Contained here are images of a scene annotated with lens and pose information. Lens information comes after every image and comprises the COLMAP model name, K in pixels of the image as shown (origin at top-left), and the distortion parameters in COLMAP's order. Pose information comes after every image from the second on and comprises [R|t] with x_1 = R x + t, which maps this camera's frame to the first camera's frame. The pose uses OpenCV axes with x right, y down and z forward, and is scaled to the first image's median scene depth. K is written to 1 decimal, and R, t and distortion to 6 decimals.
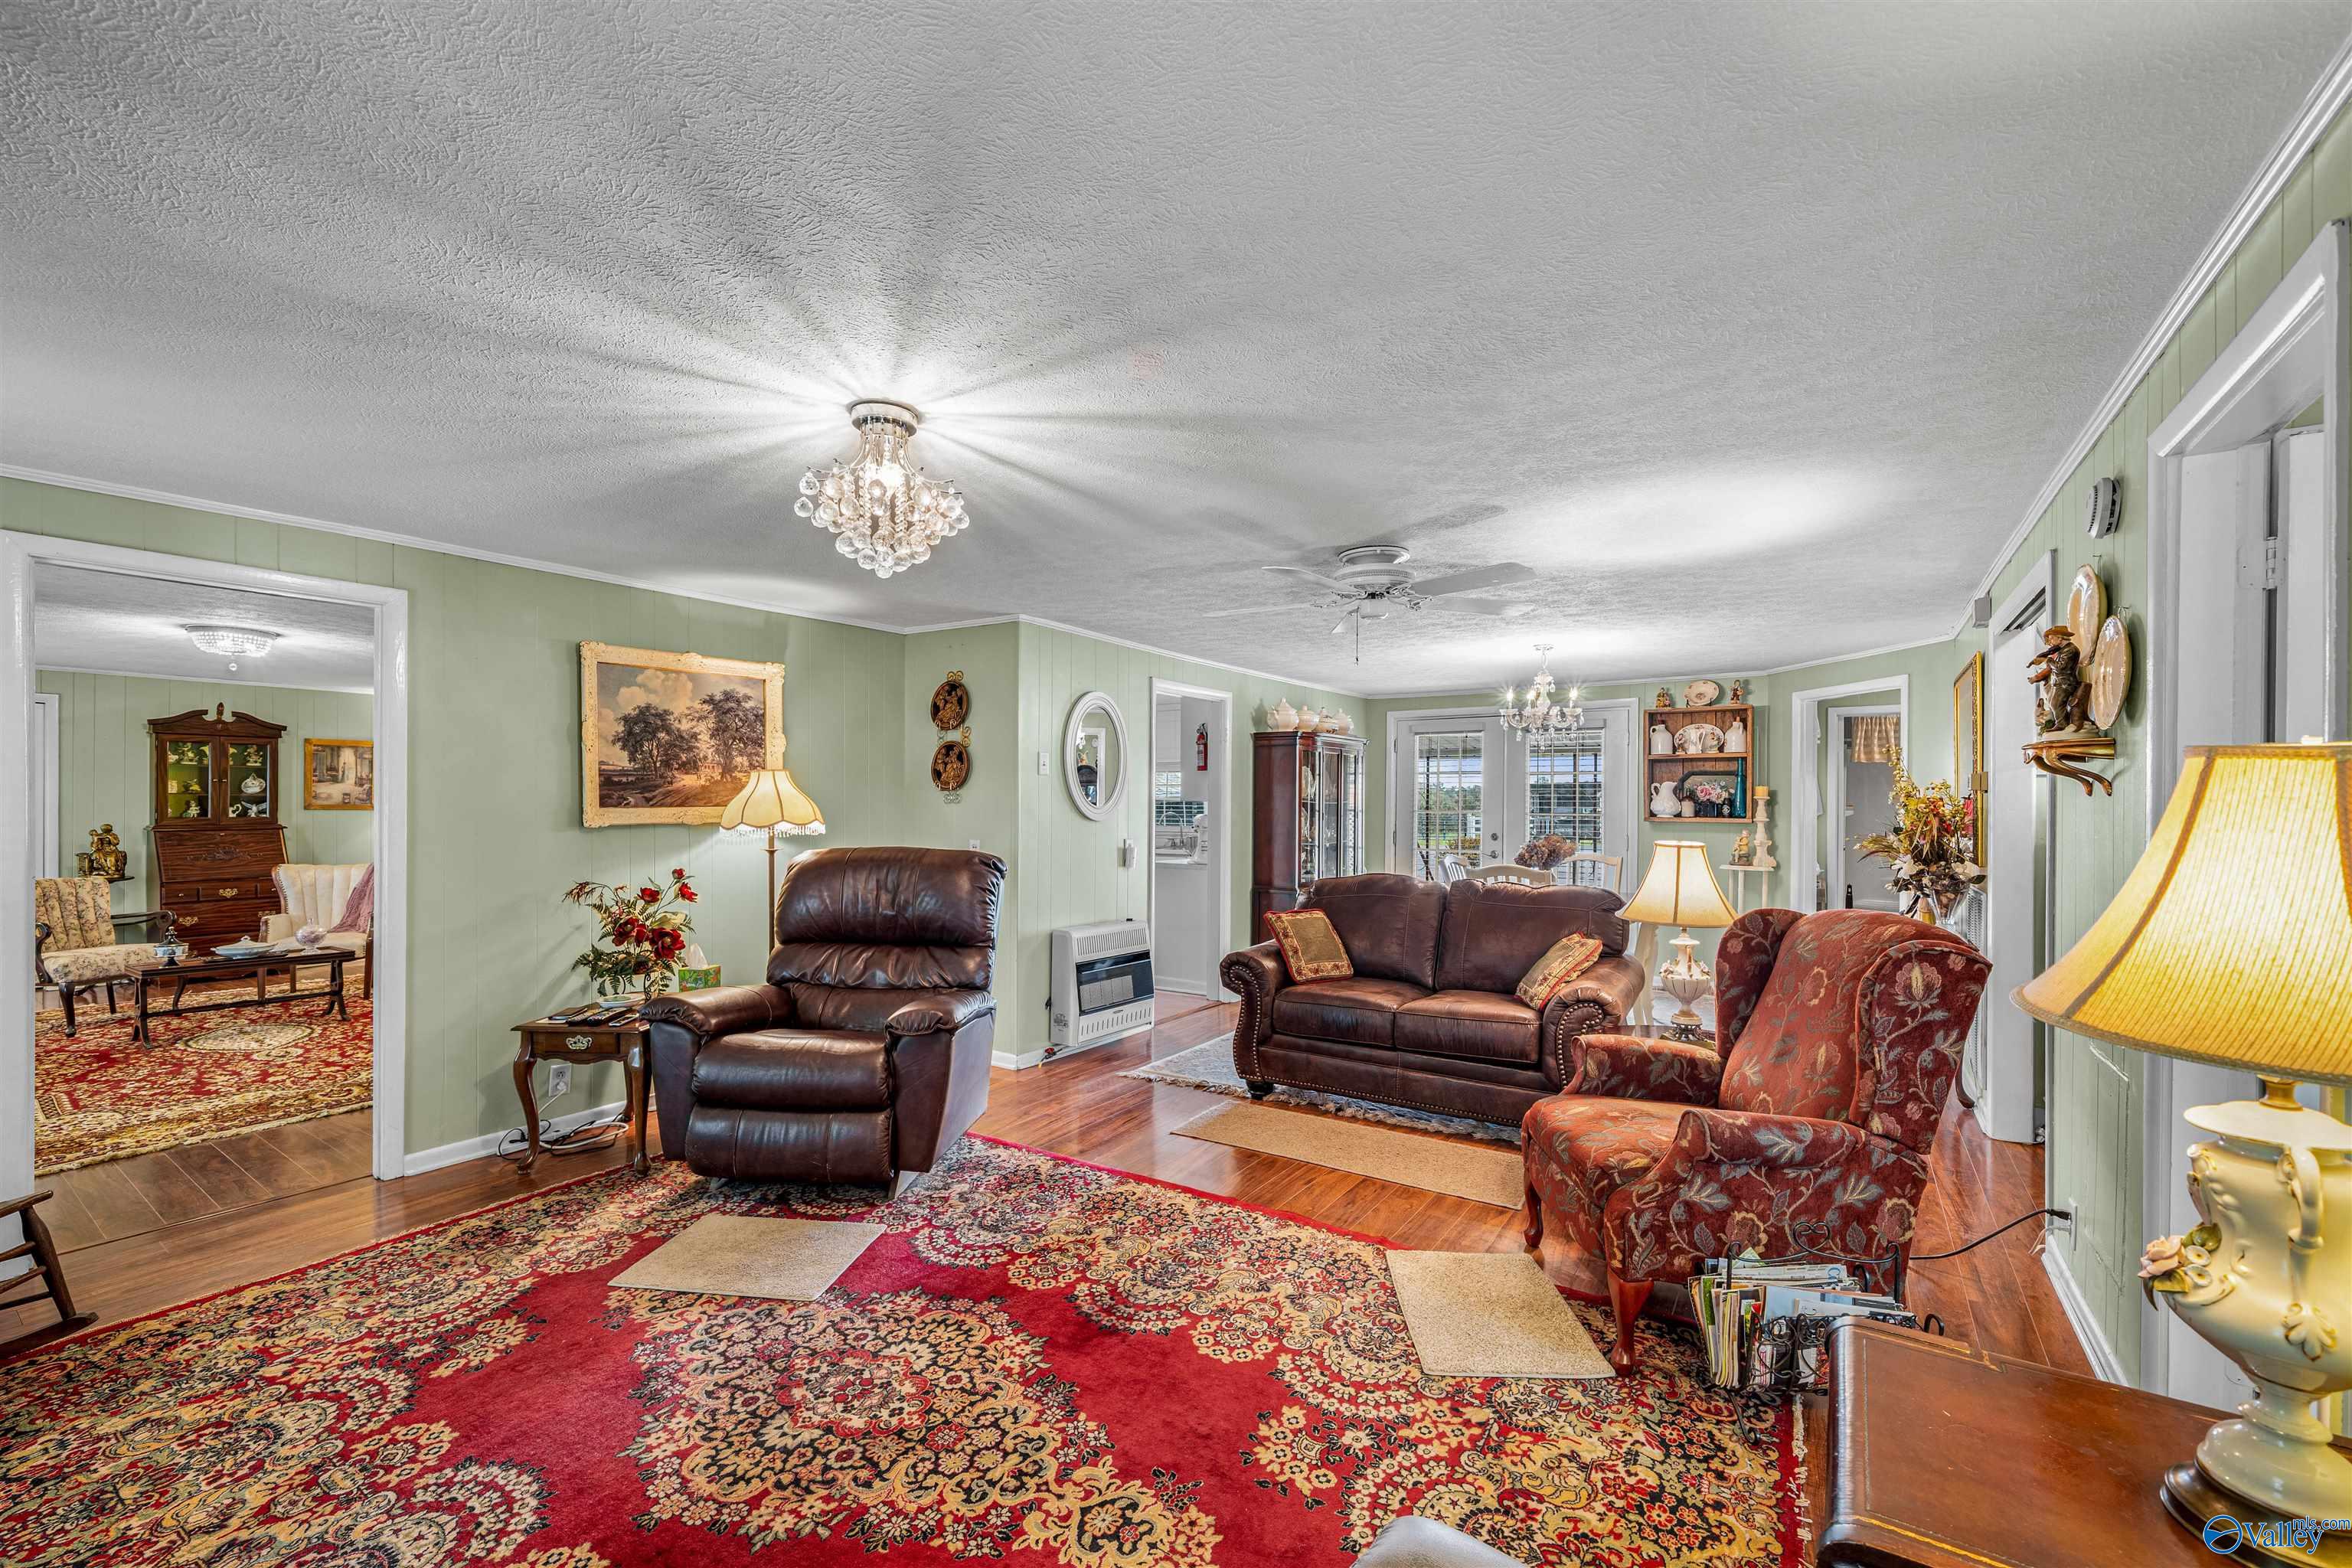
lens RADIAL K [[941.0, 0, 1184.0], [0, 941.0, 804.8], [0, 0, 1]] dist [-0.001256, -0.000070]
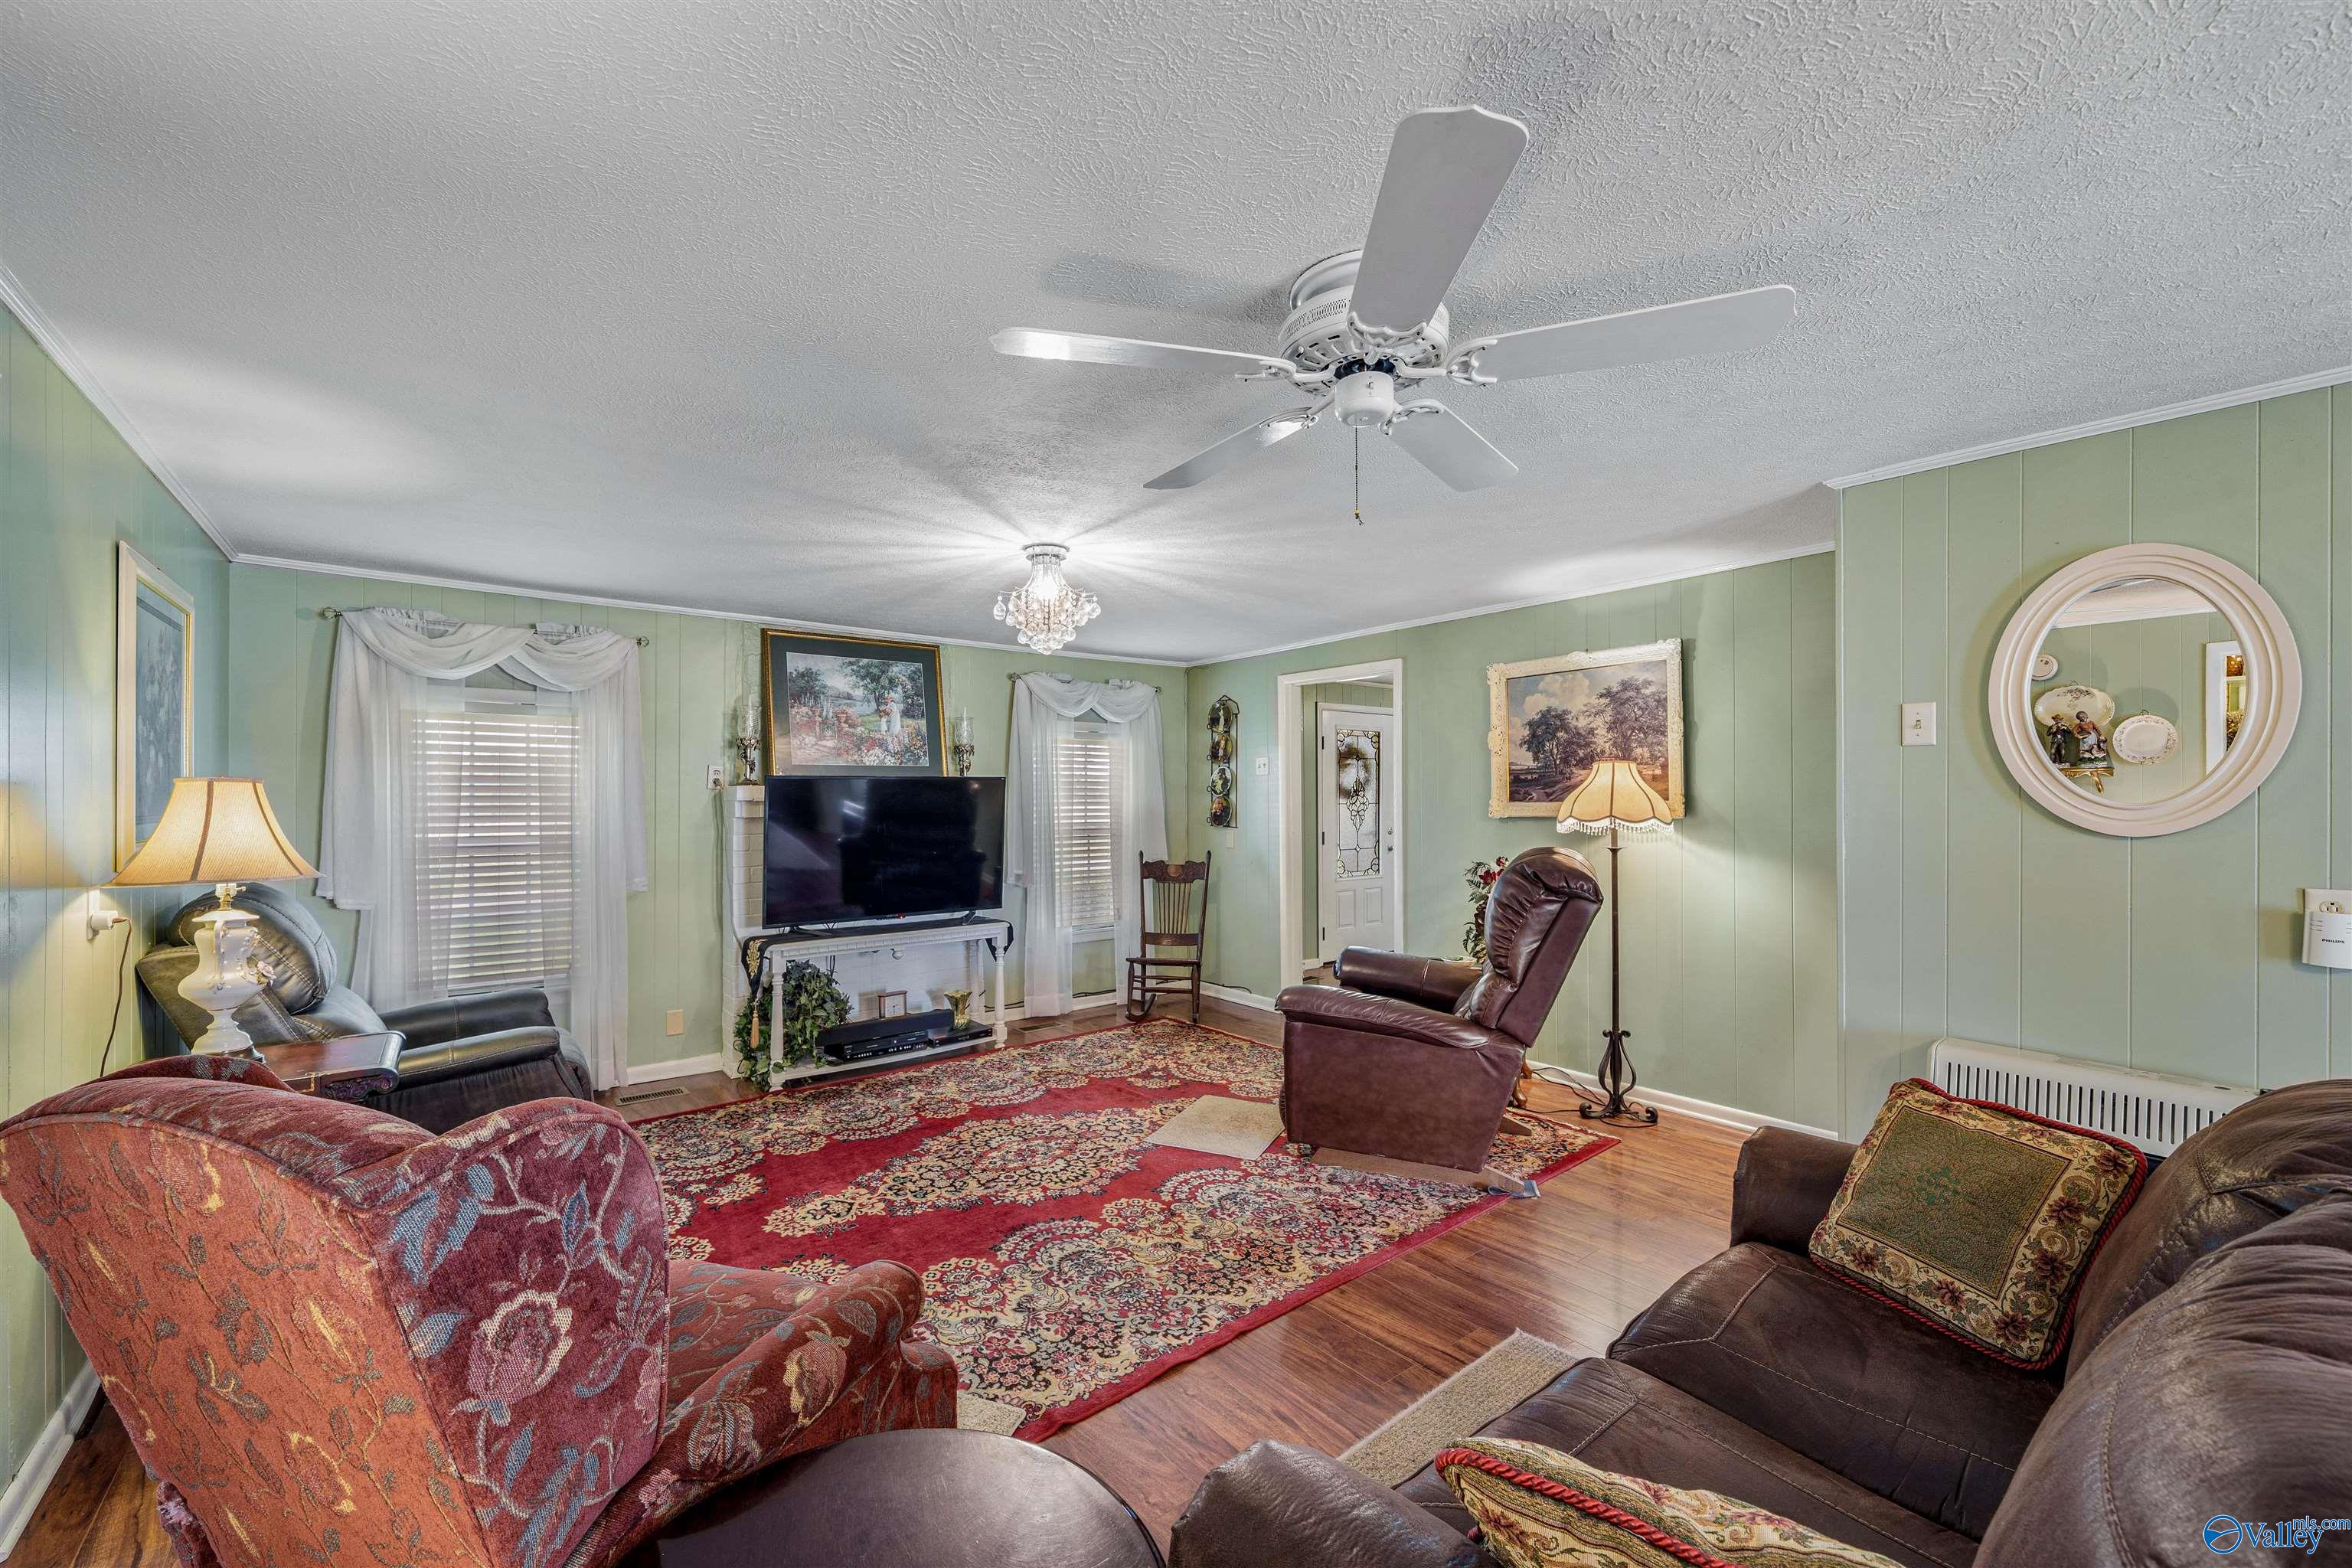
lens RADIAL K [[941.0, 0, 1173.4], [0, 941.0, 789.2], [0, 0, 1]] dist [-0.001256, -0.000070]
pose [[-0.298158, -0.007515, -0.954487, 0.812533], [0.000762, 0.999967, -0.008111, -0.004213], [0.954516, -0.003146, -0.298142, 1.221154]]
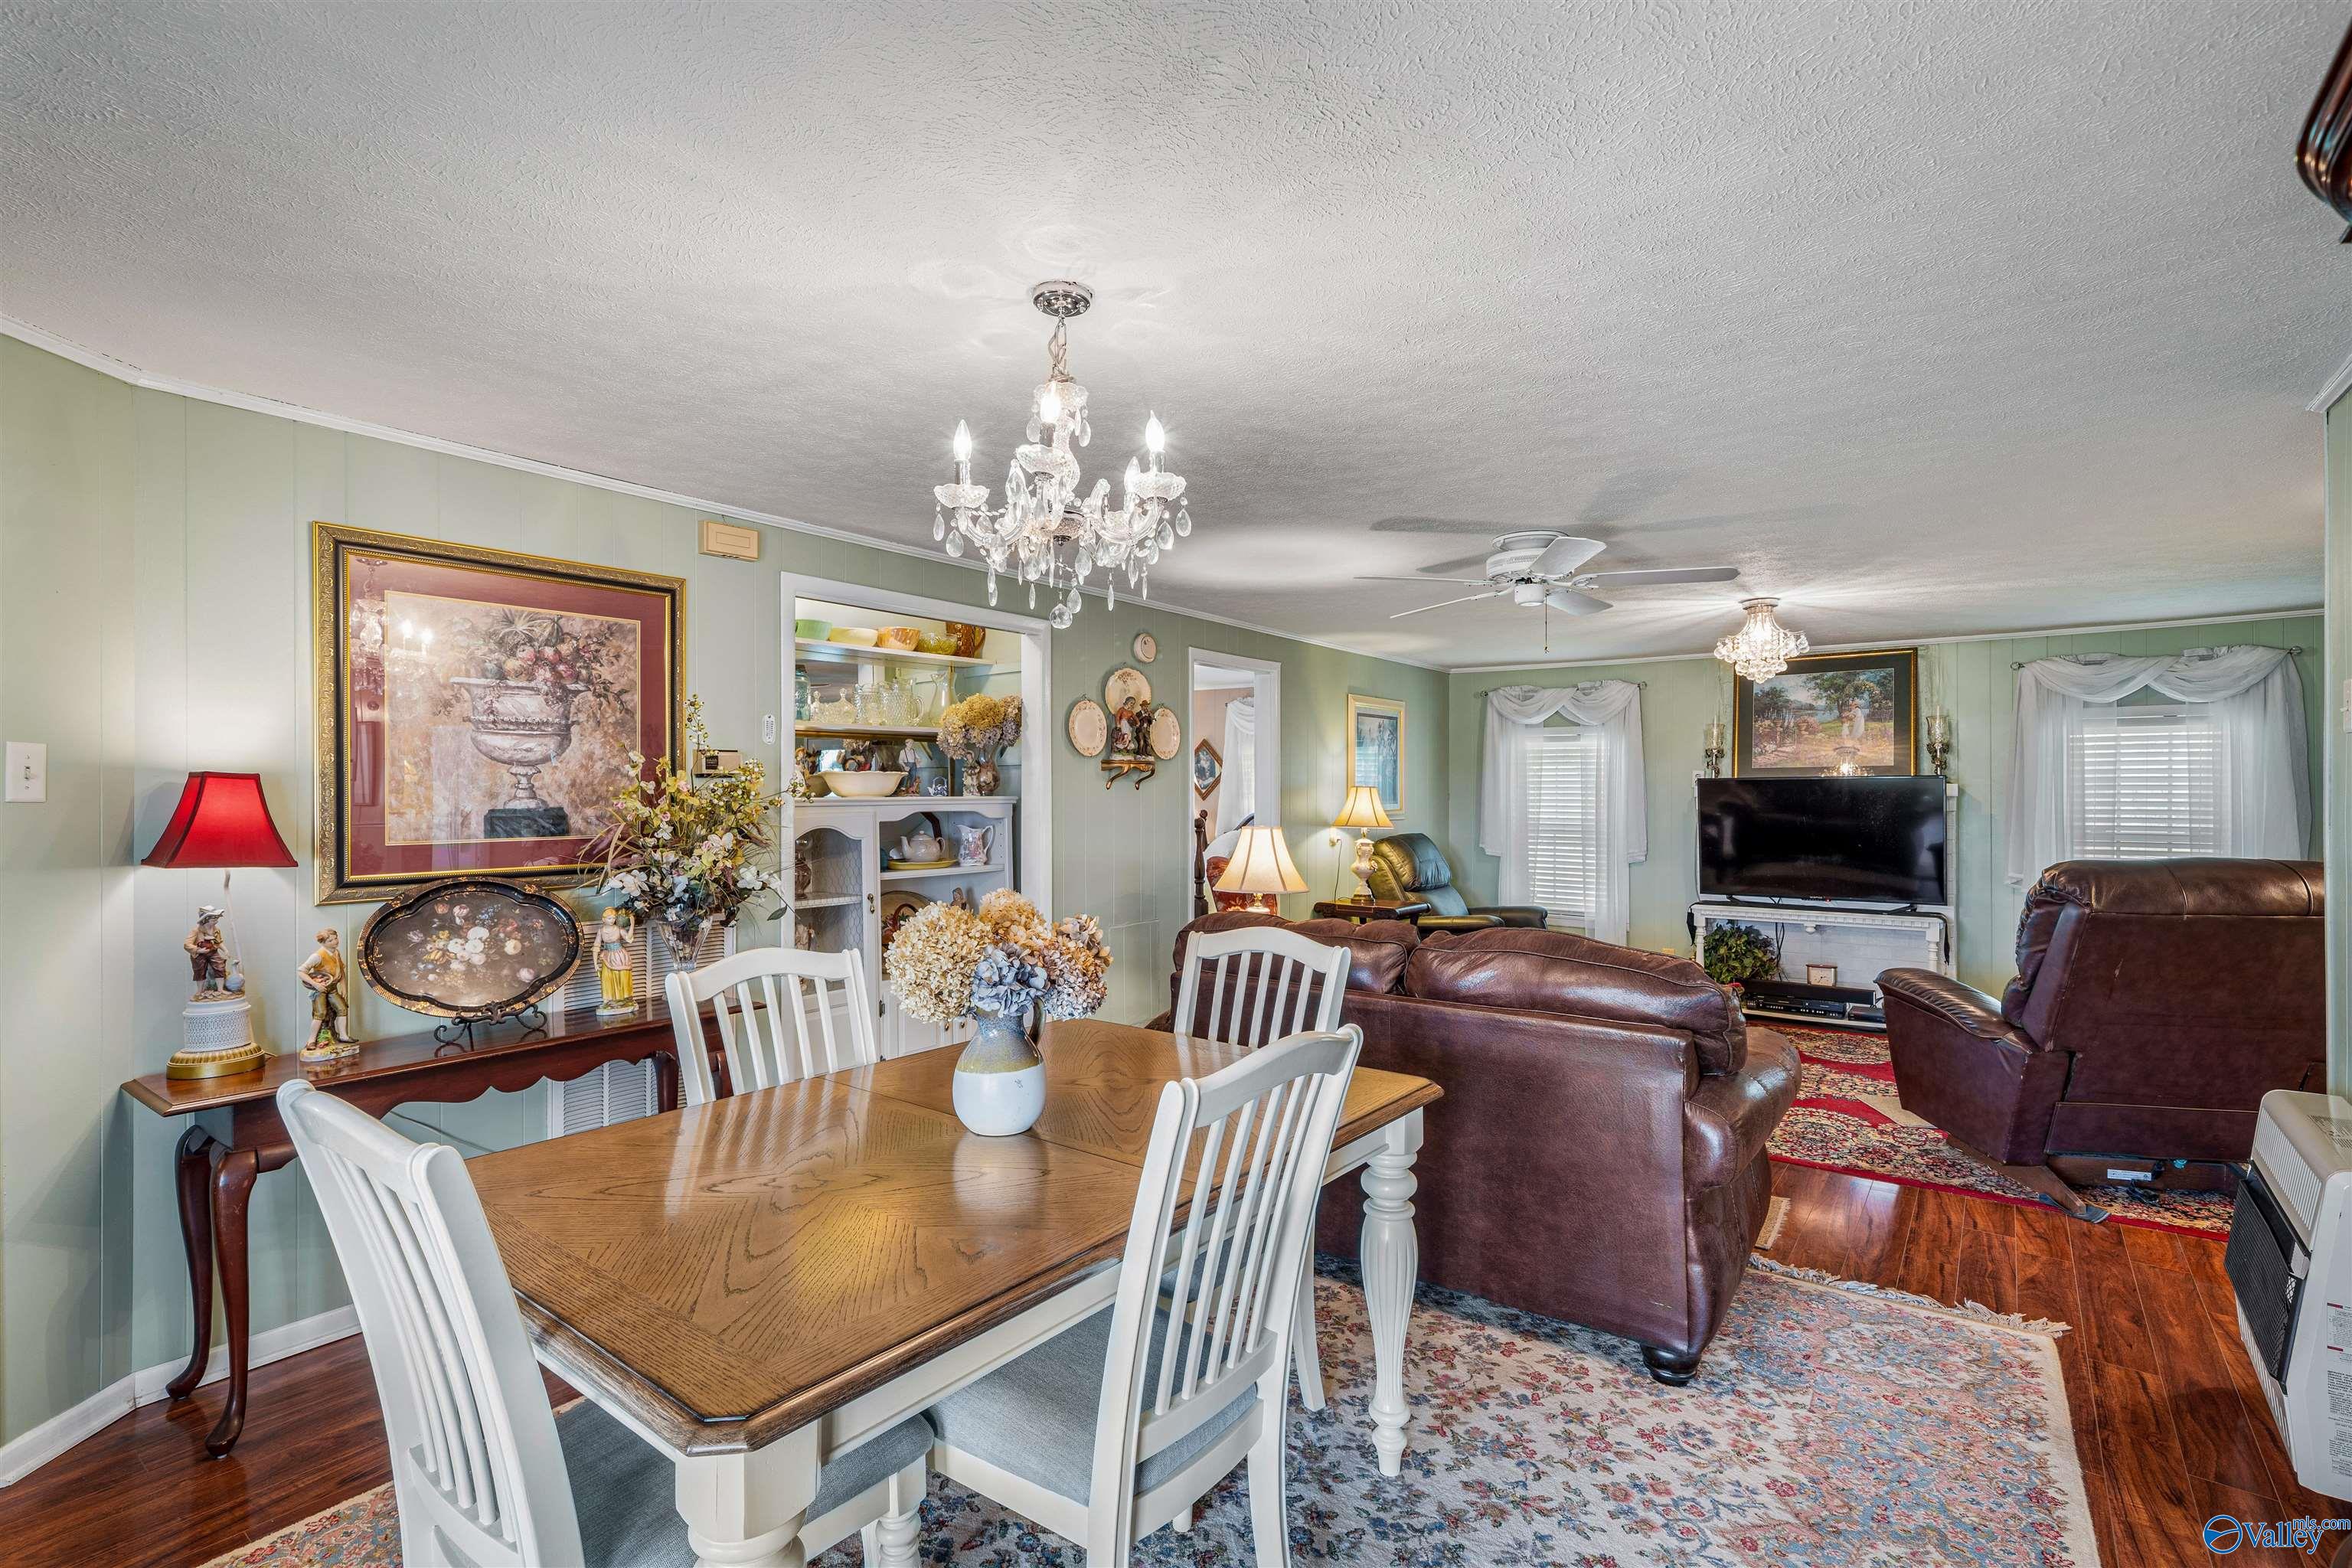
lens RADIAL K [[1104.5, 0, 1165.2], [0, 1104.5, 790.4], [0, 0, 1]] dist [0.004386, 0.000249]
pose [[-0.998504, -0.002453, 0.054624, 0.591808], [-0.002597, 0.999993, -0.002560, -0.003630], [-0.054618, -0.002698, -0.998504, 2.495694]]
